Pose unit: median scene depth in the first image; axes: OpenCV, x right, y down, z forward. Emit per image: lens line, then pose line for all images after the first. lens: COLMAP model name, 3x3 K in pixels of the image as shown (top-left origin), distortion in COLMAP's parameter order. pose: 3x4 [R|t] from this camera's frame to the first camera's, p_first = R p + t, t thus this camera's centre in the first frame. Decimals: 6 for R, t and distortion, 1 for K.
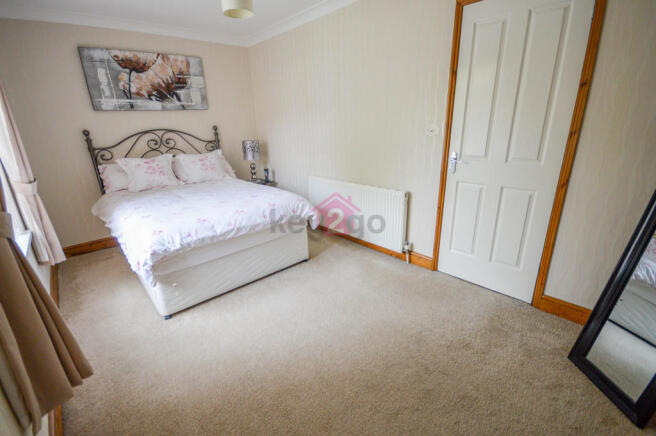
lens RADIAL K [[292.3, 0, 328.0], [0, 292.3, 218.0], [0, 0, 1]] dist [-0.000441, -0.010211]
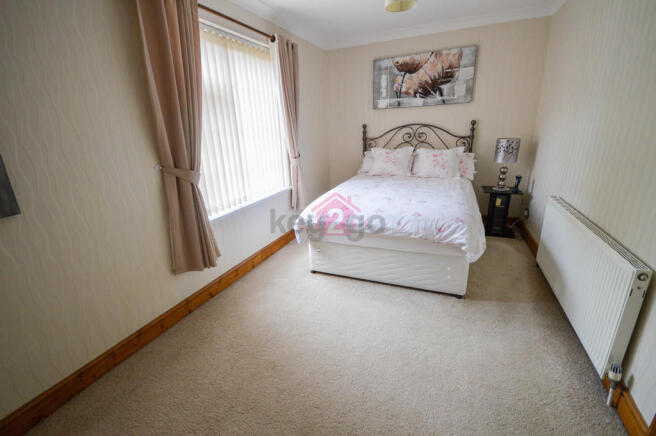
lens RADIAL K [[292.3, 0, 328.0], [0, 292.3, 218.0], [0, 0, 1]] dist [-0.000441, -0.010211]
pose [[0.407743, 0.290124, -0.865779, 0.349175], [-0.254333, 0.946741, 0.197475, -0.105139], [0.876961, 0.139677, 0.459815, 0.261535]]
